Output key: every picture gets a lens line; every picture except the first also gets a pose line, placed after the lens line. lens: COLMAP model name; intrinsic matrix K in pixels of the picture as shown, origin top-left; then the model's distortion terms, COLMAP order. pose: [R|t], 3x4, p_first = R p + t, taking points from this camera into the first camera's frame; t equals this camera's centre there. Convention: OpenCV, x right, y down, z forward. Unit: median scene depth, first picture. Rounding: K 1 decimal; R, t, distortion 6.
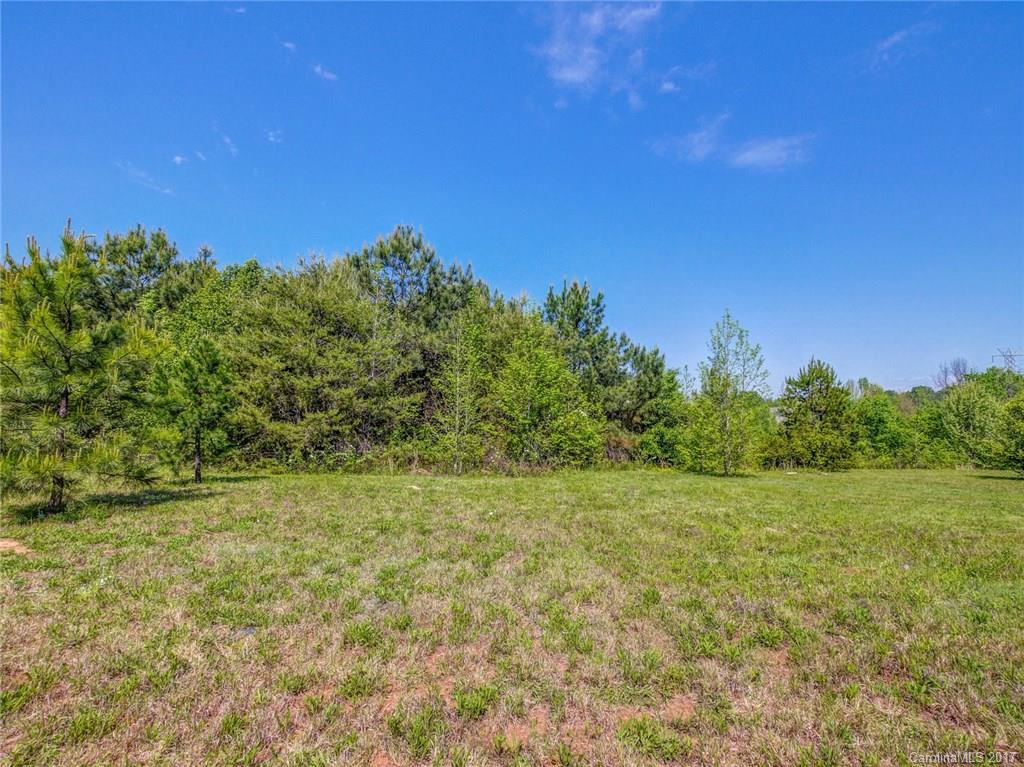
lens RADIAL K [[420.2, 0, 522.9], [0, 420.2, 387.6], [0, 0, 1]] dist [-0.003169, 0.000148]
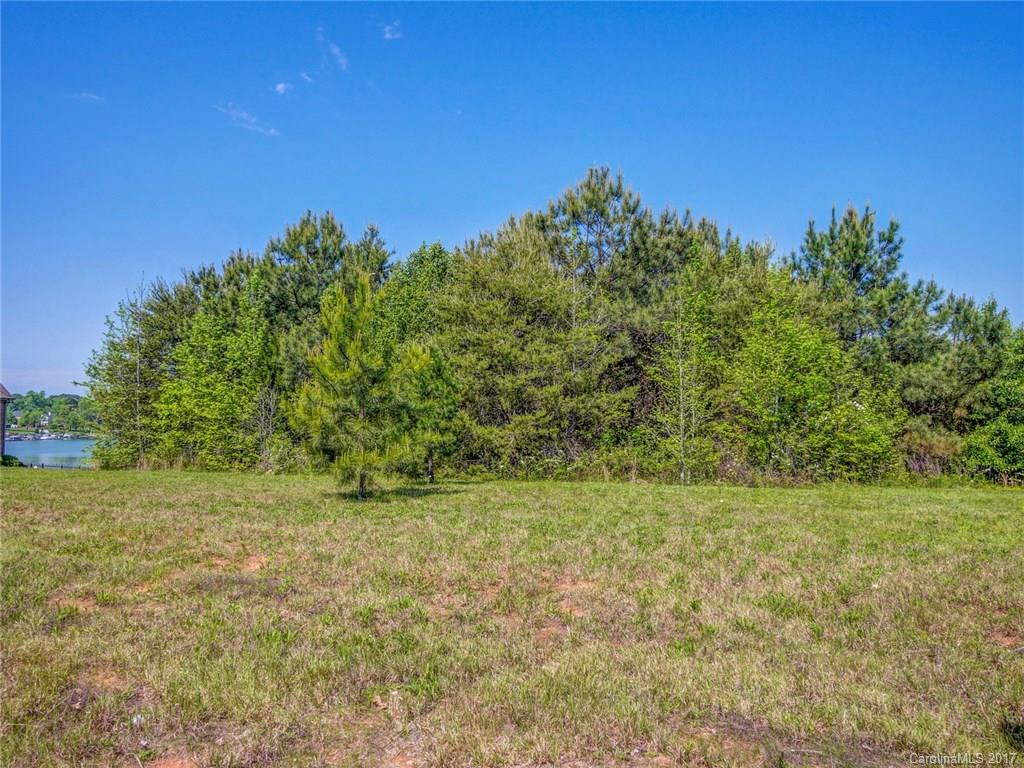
lens RADIAL K [[707.4, 0, 512.0], [0, 707.4, 384.0], [0, 0, 1]] dist [0.001489, 0.000432]
pose [[0.927430, -0.042160, -0.371613, 0.039170], [0.049980, 0.998685, 0.011433, -0.017766], [0.370643, -0.029176, 0.928317, -0.304161]]
